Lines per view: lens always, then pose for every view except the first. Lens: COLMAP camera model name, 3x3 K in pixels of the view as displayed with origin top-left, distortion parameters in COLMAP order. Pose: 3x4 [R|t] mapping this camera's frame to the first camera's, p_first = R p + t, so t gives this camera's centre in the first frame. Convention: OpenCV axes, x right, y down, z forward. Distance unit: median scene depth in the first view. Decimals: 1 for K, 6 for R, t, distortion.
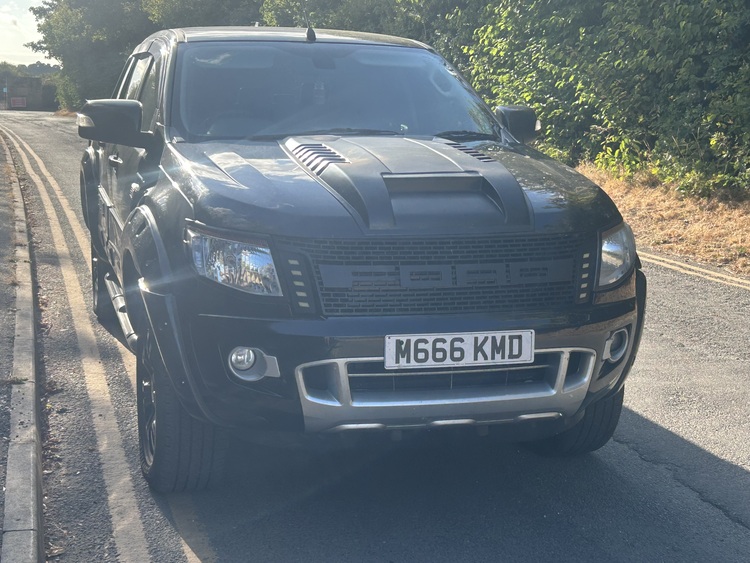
lens RADIAL K [[1131.3, 0, 374.9], [0, 1131.3, 281.6], [0, 0, 1]] dist [0.048079, 0.000000]
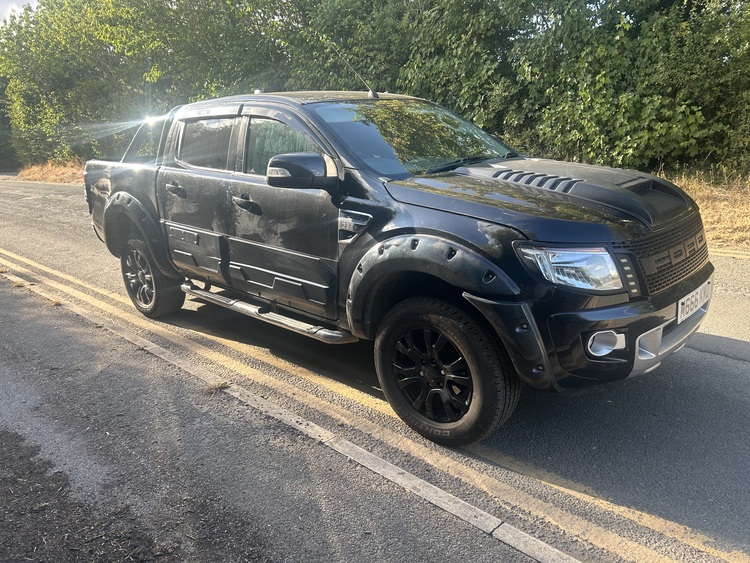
lens RADIAL K [[565.9, 0, 375.1], [0, 565.9, 281.8], [0, 0, 1]] dist [-0.004277, -0.000875]
pose [[0.873538, -0.188603, 0.448731, -0.554607], [0.144960, 0.980852, 0.130063, -0.107206], [-0.464669, -0.048567, 0.884152, 0.486137]]
